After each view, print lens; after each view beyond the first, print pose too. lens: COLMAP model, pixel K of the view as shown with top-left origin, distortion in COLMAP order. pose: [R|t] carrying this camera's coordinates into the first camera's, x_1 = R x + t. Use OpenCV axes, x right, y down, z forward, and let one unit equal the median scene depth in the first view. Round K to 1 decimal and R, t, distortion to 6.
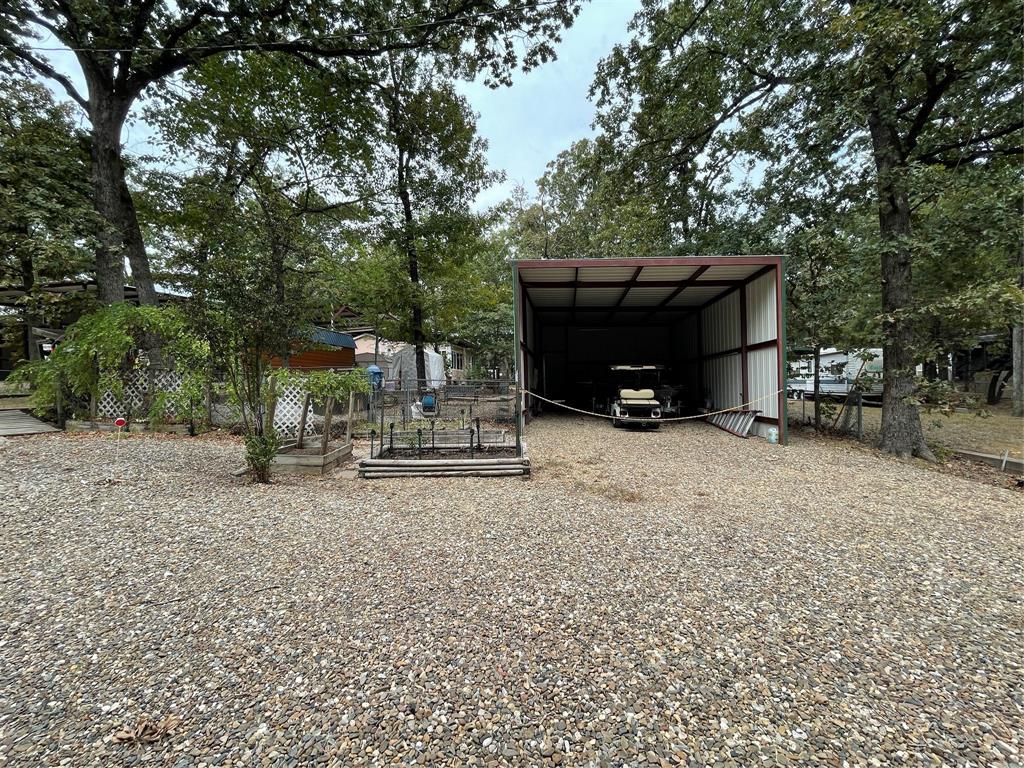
lens RADIAL K [[415.7, 0, 508.3], [0, 415.7, 383.4], [0, 0, 1]] dist [0.000434, -0.000077]
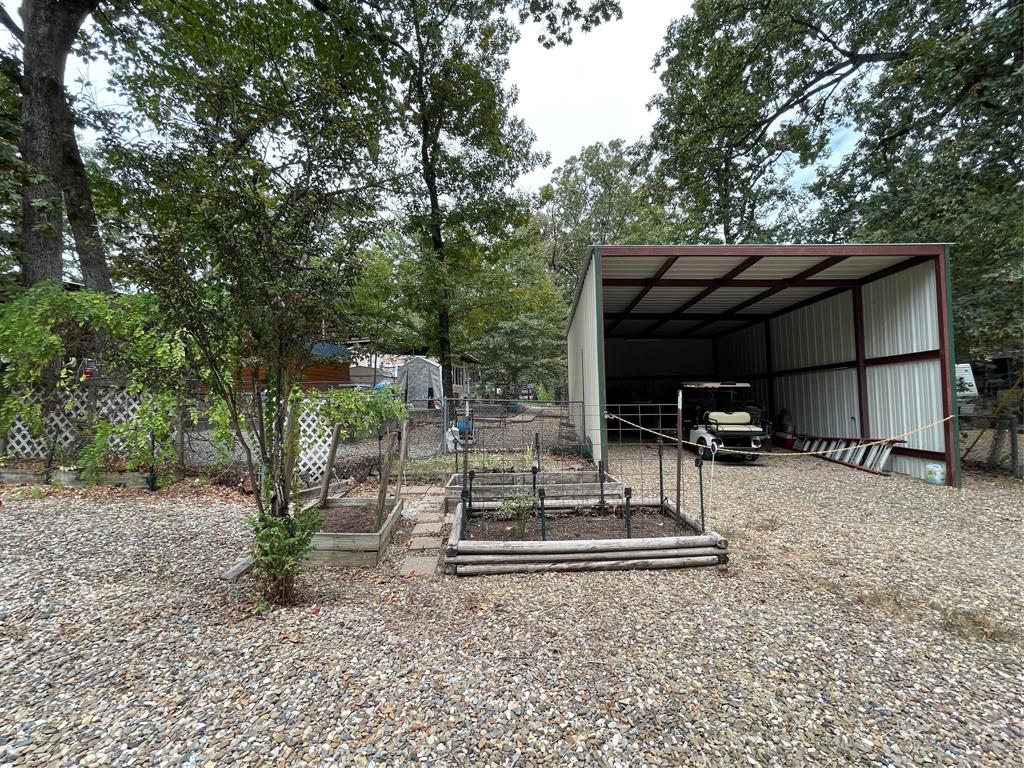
lens RADIAL K [[416.5, 0, 512.0], [0, 416.5, 384.0], [0, 0, 1]] dist [0.000523, -0.000678]
pose [[0.998596, 0.004018, 0.052823, -0.160549], [-0.002187, 0.999396, -0.034683, -0.011576], [-0.052931, 0.034519, 0.998001, 0.215664]]
